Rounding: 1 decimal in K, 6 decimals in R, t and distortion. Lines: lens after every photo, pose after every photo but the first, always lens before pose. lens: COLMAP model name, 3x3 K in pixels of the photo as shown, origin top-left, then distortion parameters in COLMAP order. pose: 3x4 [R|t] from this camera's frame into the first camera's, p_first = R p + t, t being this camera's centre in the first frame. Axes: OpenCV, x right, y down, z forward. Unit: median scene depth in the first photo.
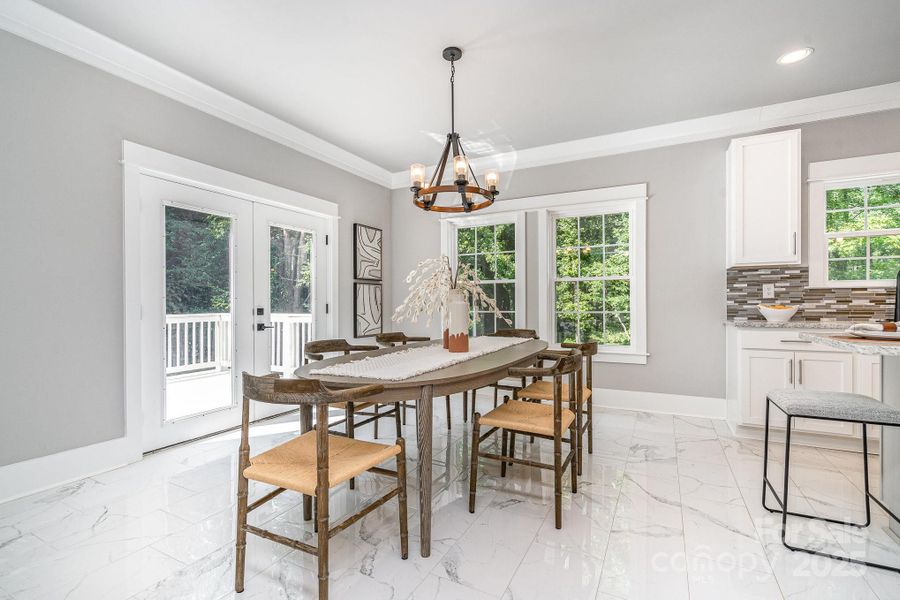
lens RADIAL K [[410.8, 0, 450.9], [0, 410.8, 304.5], [0, 0, 1]] dist [-0.002547, -0.000238]
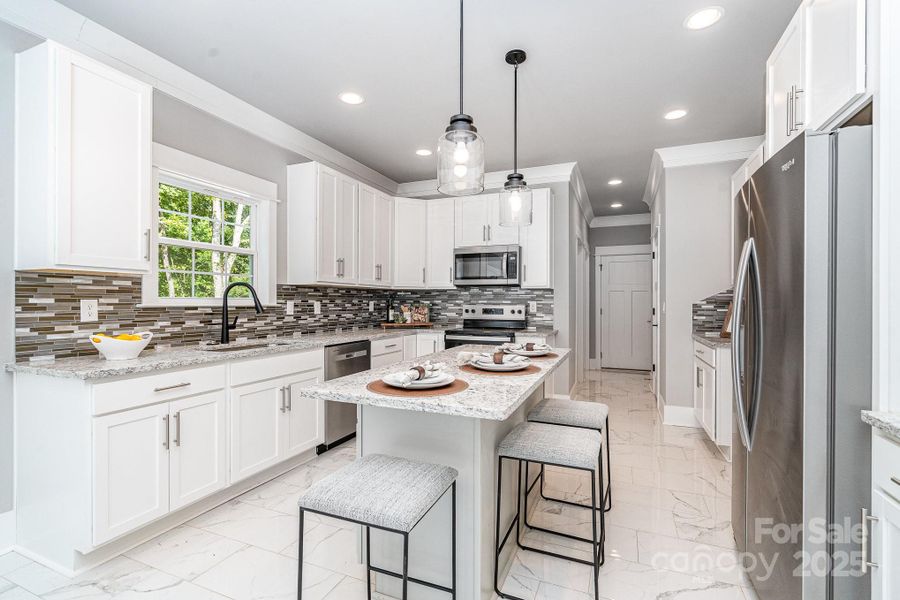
lens RADIAL K [[410.8, 0, 450.9], [0, 410.8, 304.5], [0, 0, 1]] dist [-0.002547, -0.000238]
pose [[-0.069685, -0.006786, 0.997546, 0.088870], [-0.007457, 0.999952, 0.006281, -0.050778], [-0.997541, -0.007001, -0.069732, 0.476730]]
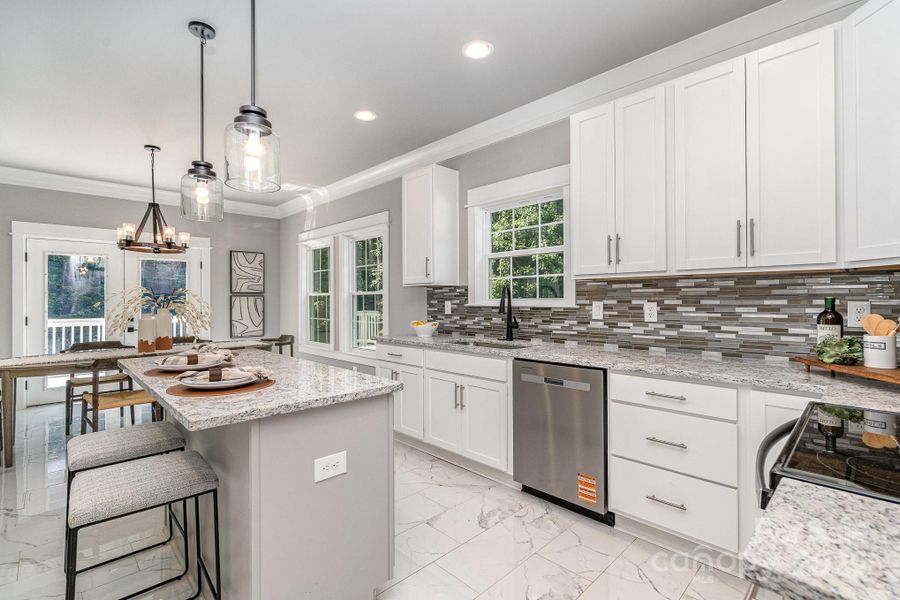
lens RADIAL K [[410.8, 0, 450.9], [0, 410.8, 304.5], [0, 0, 1]] dist [-0.002547, -0.000238]
pose [[0.949510, 0.003717, -0.313714, 1.129534], [-0.000177, 0.999936, 0.011313, -0.053423], [0.313736, -0.010686, 0.949450, -0.038061]]
